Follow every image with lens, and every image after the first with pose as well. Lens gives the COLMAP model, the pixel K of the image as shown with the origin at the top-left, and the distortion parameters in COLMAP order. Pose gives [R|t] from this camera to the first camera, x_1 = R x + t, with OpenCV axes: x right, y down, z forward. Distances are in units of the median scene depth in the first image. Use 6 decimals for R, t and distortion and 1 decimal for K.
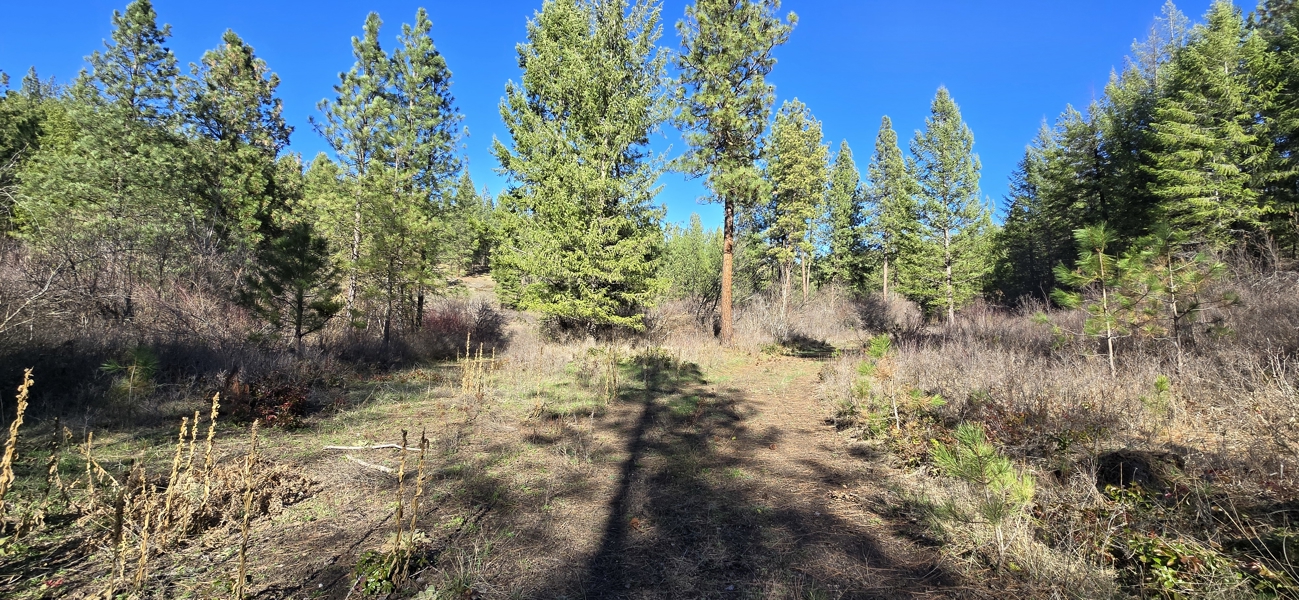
lens RADIAL K [[529.4, 0, 654.7], [0, 529.4, 293.3], [0, 0, 1]] dist [0.001450, 0.000551]
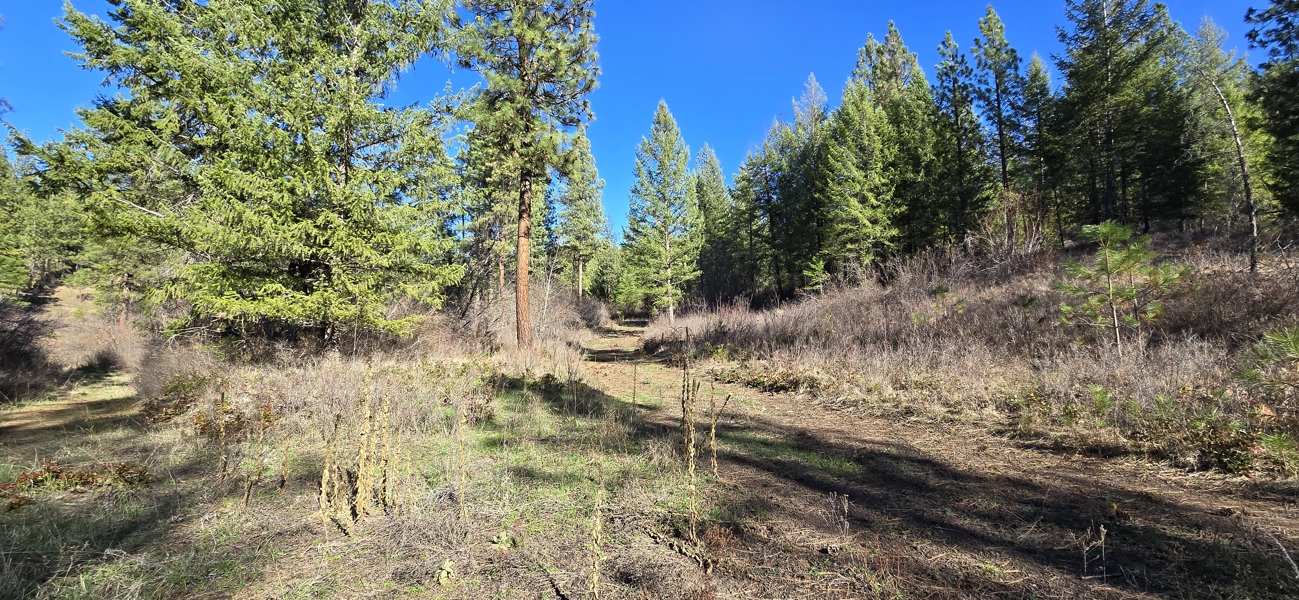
lens RADIAL K [[529.4, 0, 654.7], [0, 529.4, 293.3], [0, 0, 1]] dist [0.001450, 0.000551]
pose [[0.798576, 0.011409, 0.601786, -0.141221], [-0.009733, 0.999934, -0.006042, 0.009541], [-0.601816, -0.001032, 0.798634, 0.187387]]
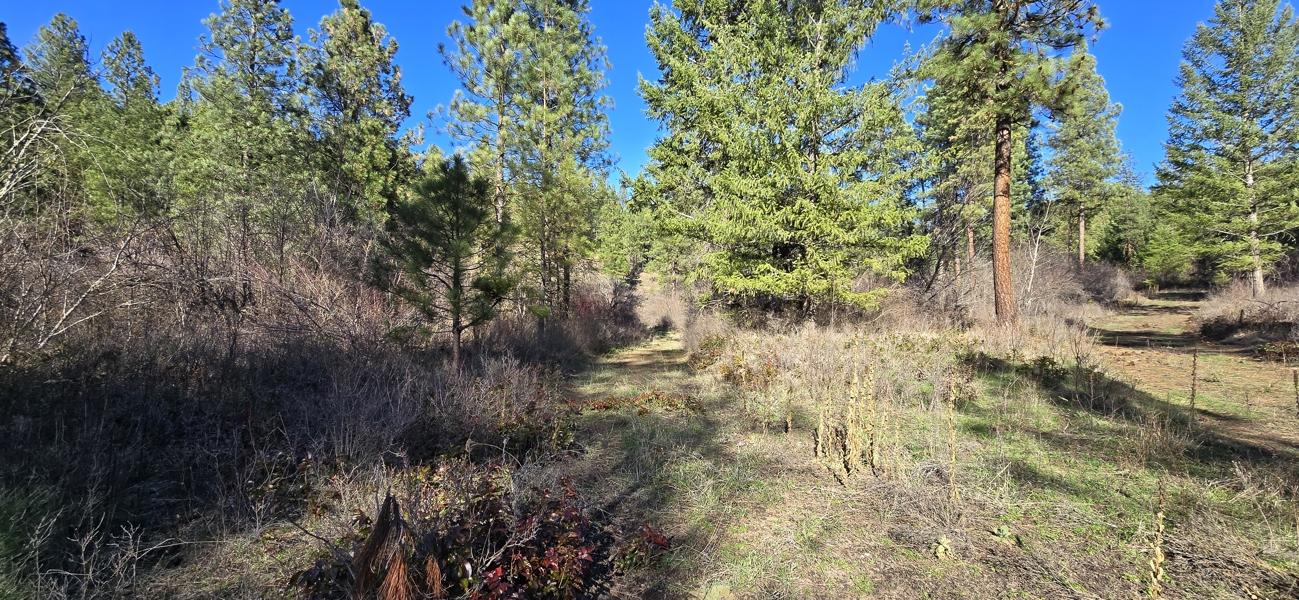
lens RADIAL K [[529.4, 0, 654.7], [0, 529.4, 293.3], [0, 0, 1]] dist [0.001450, 0.000551]
pose [[0.985203, -0.026238, -0.169374, -0.148032], [0.032541, 0.998873, 0.034546, 0.009252], [0.168276, -0.039547, 0.984946, 0.185972]]
